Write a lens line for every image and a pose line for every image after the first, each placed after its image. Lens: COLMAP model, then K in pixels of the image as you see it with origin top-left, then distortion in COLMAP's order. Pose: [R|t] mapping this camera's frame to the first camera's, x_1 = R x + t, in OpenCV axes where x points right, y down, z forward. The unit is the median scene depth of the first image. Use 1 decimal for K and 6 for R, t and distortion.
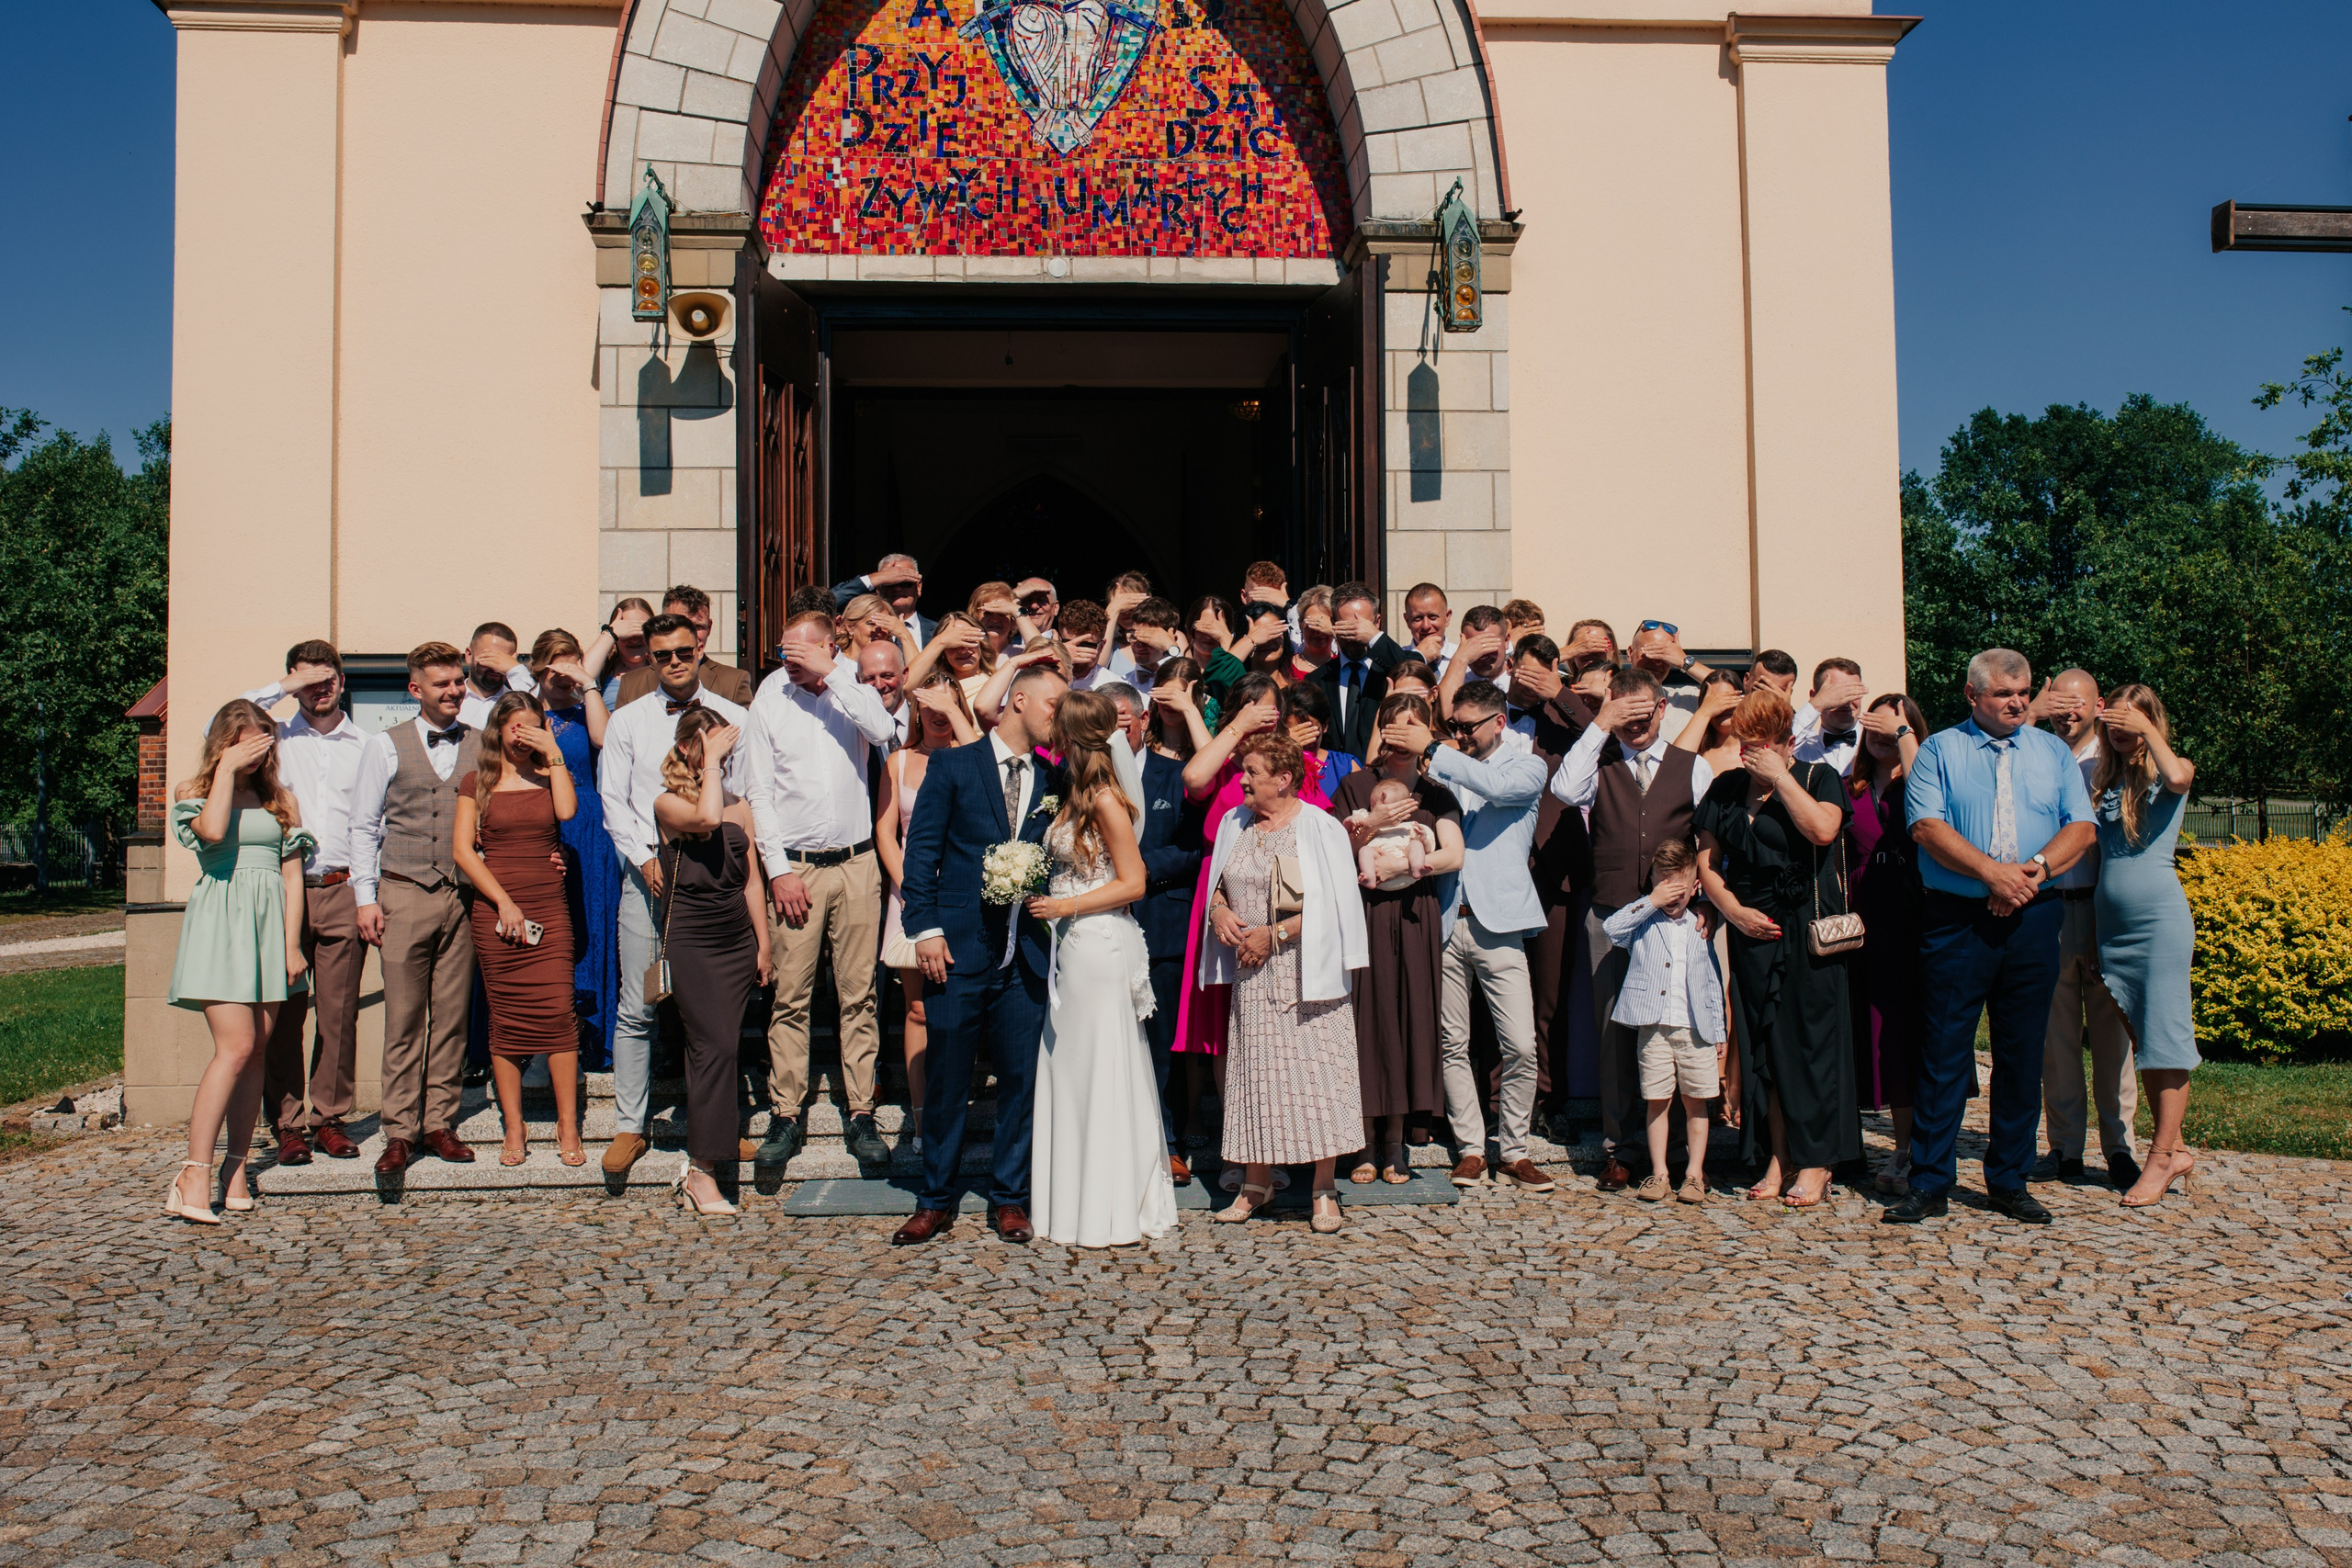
lens RADIAL K [[2285.2, 0, 1239.2], [0, 2285.2, 724.5], [0, 0, 1]] dist [-0.088000, 0.288878]
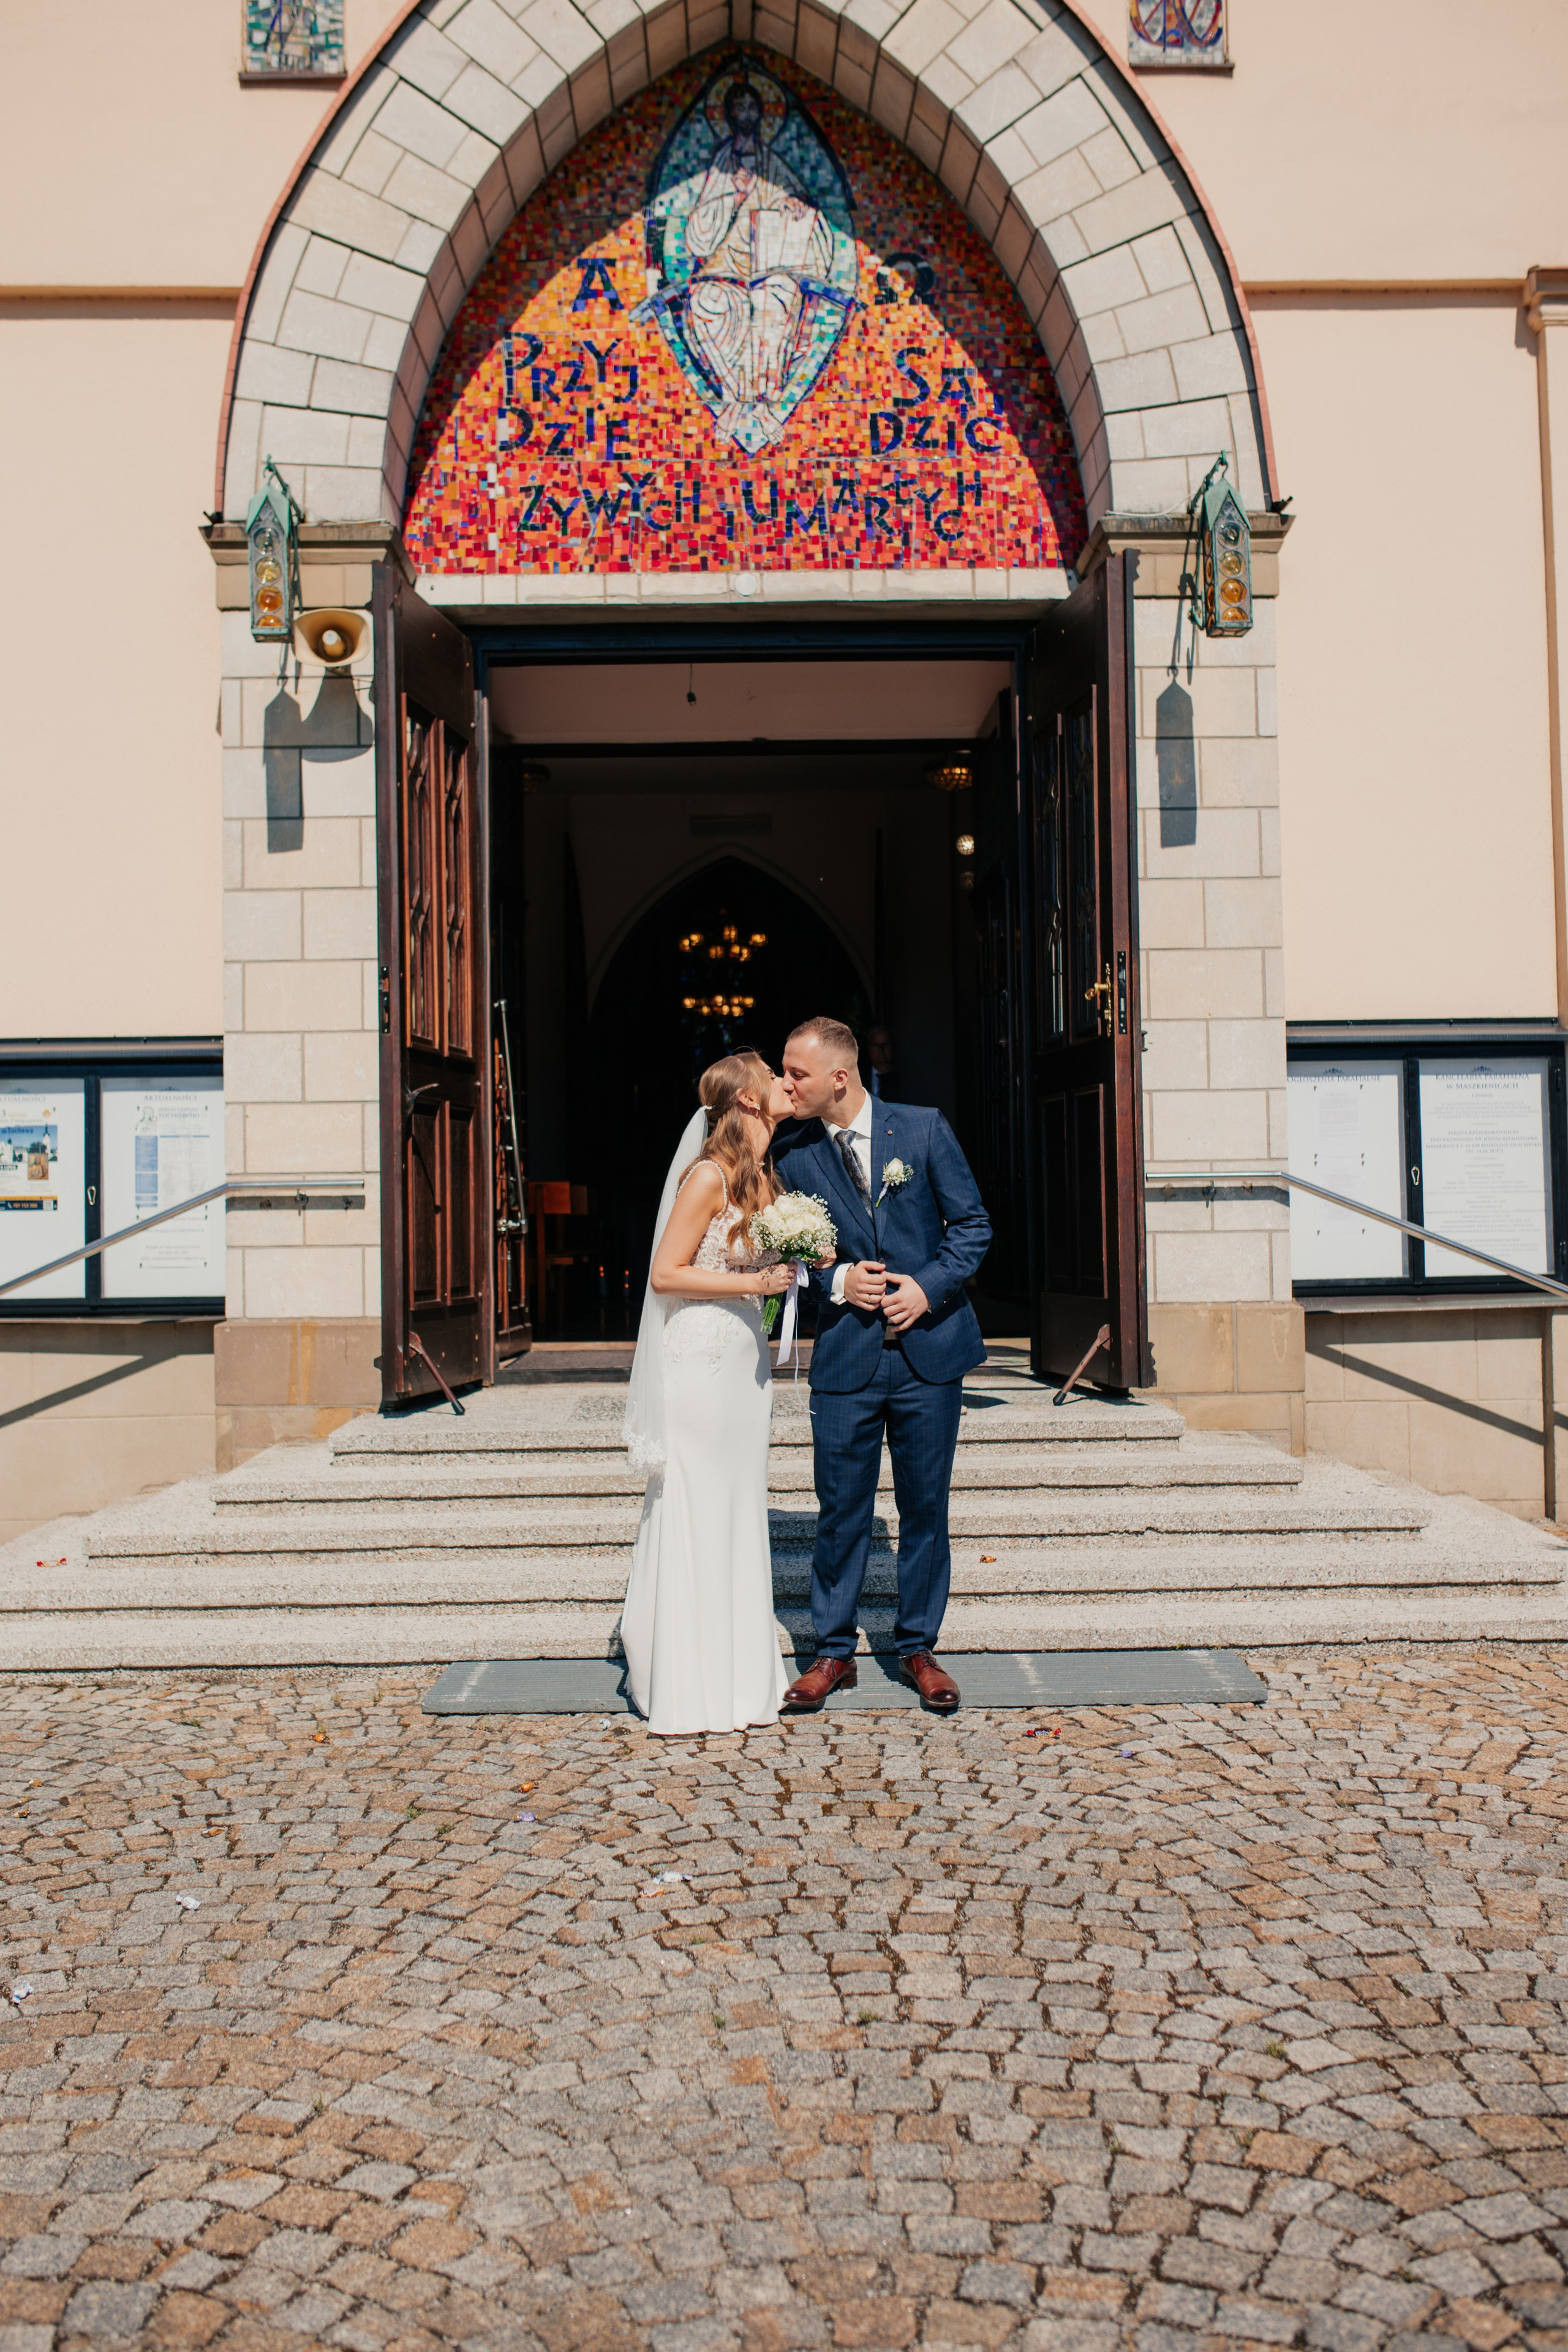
lens RADIAL K [[2285.4, 0, 784.0], [0, 2285.4, 1176.0], [0, 0, 1]] dist [-0.088000, 0.288878]
pose [[0.998063, -0.007094, -0.061809, -0.014135], [0.008458, 0.999726, 0.021839, 0.006187], [0.061637, -0.022320, 0.997849, 0.139613]]
